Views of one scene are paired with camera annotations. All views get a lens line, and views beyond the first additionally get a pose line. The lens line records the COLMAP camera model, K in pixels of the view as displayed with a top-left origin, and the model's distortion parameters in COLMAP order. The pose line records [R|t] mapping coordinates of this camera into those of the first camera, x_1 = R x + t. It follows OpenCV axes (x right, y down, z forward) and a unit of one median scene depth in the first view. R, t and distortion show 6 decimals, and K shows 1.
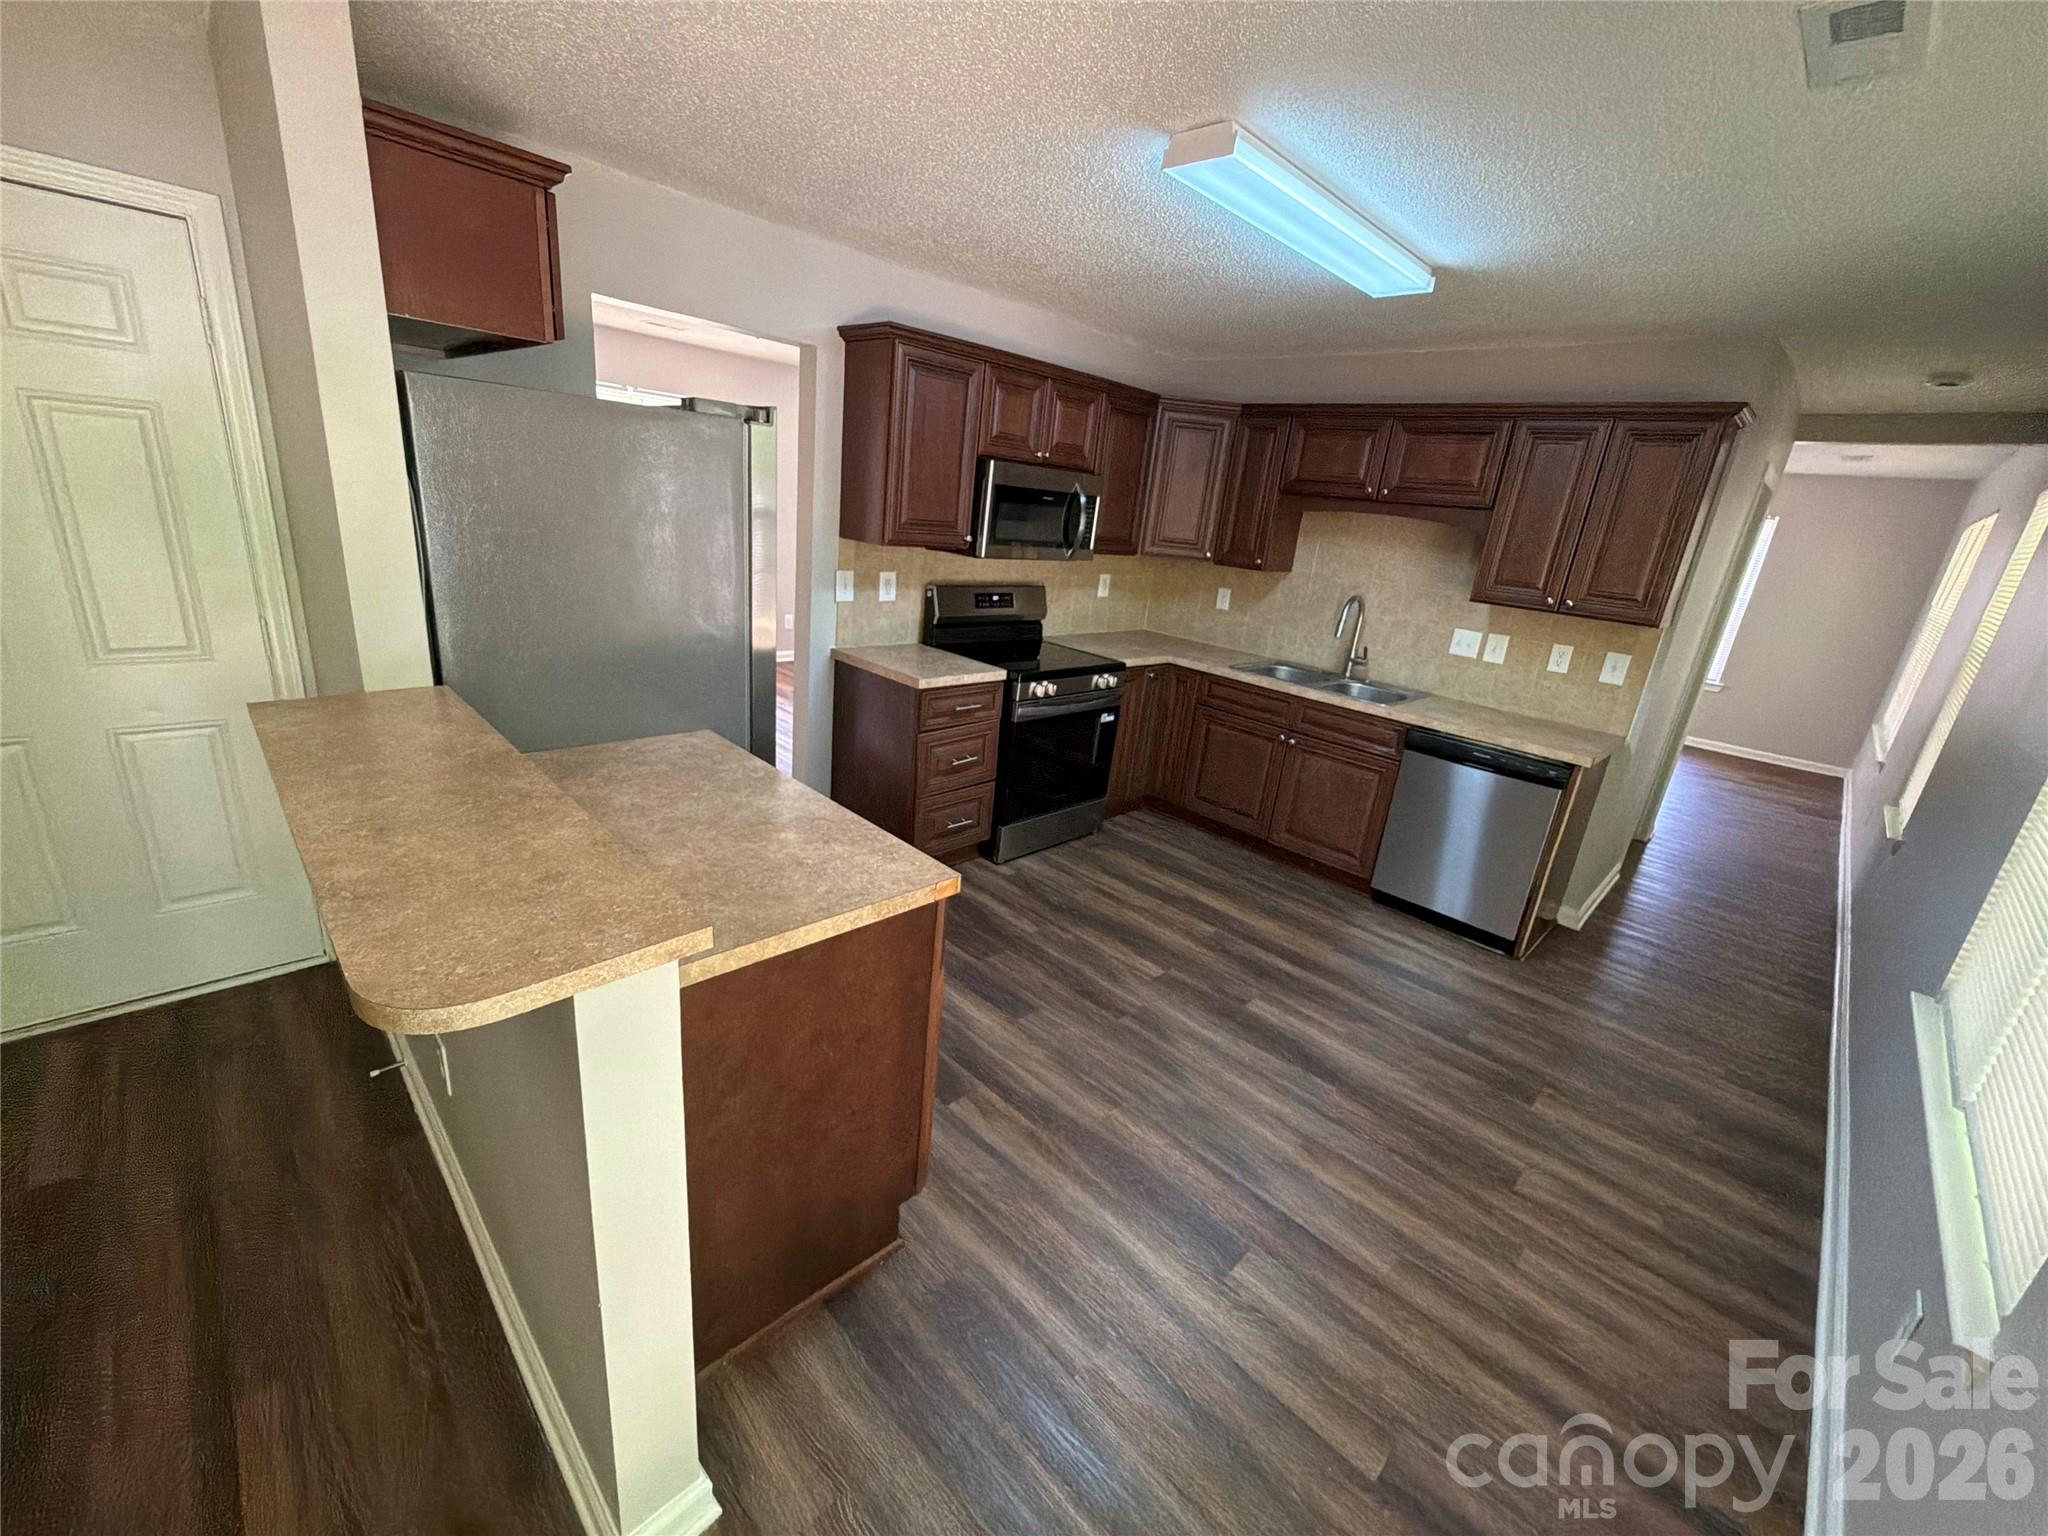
lens RADIAL K [[817.6, 0, 1016.9], [0, 817.6, 764.4], [0, 0, 1]] dist [-0.003182, 0.000054]
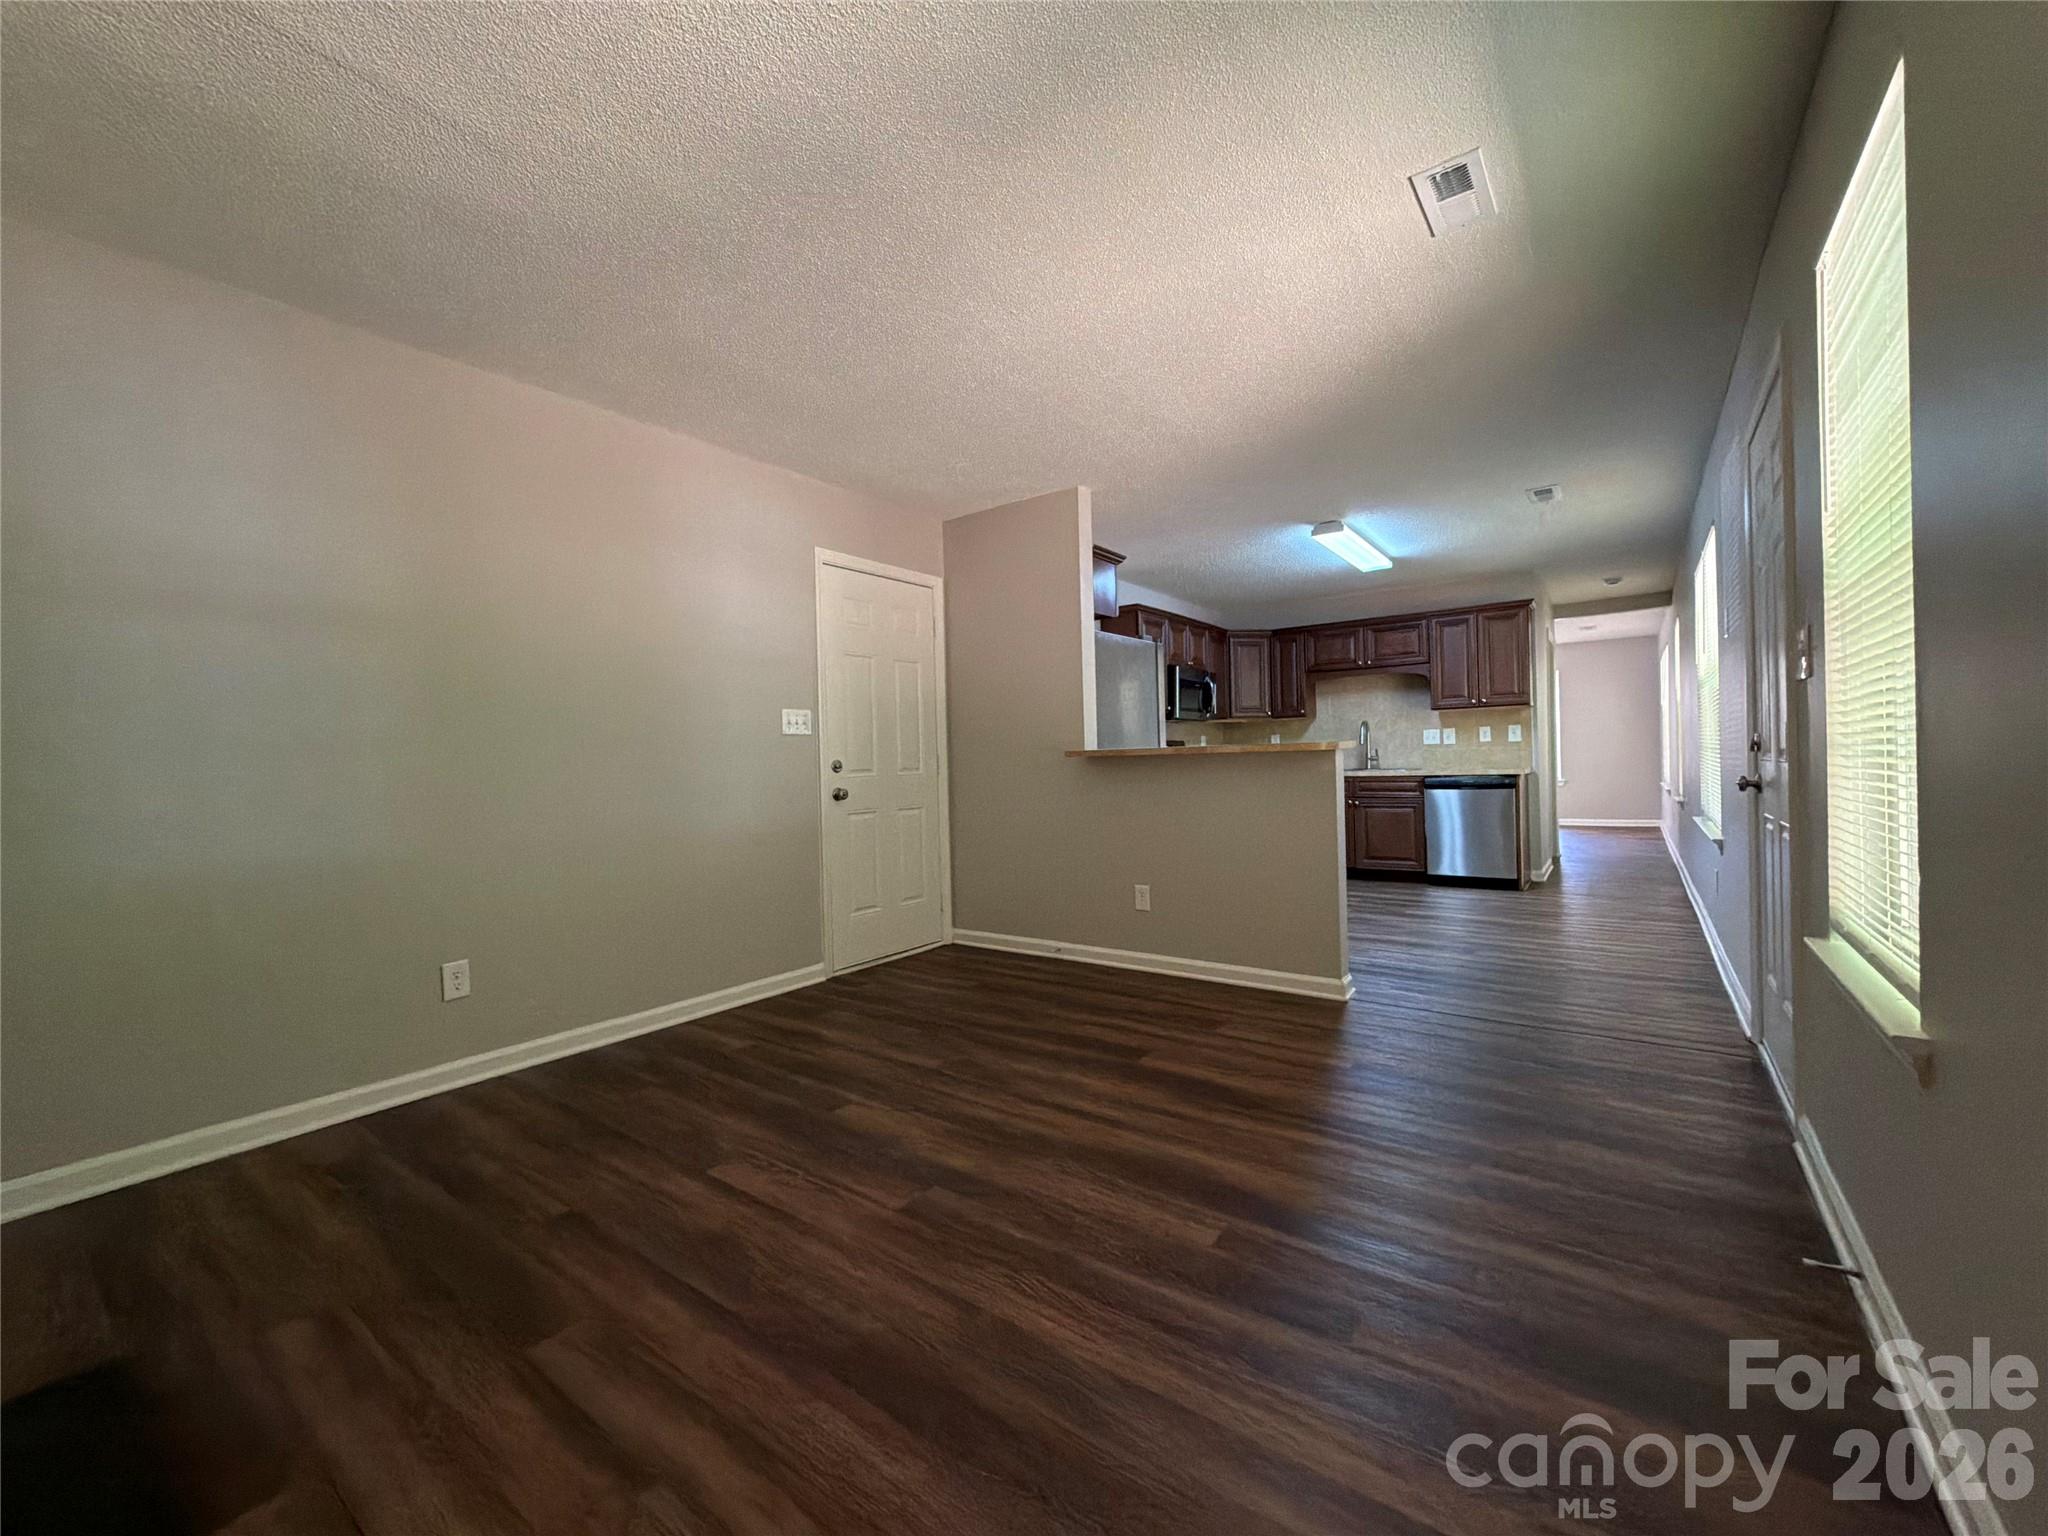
lens RADIAL K [[817.6, 0, 1010.0], [0, 817.6, 771.6], [0, 0, 1]] dist [-0.003182, 0.000054]
pose [[0.982588, -0.123236, 0.139044, -0.706033], [0.158808, 0.945507, -0.284246, 0.328290], [-0.096437, 0.301378, 0.948615, -0.666609]]
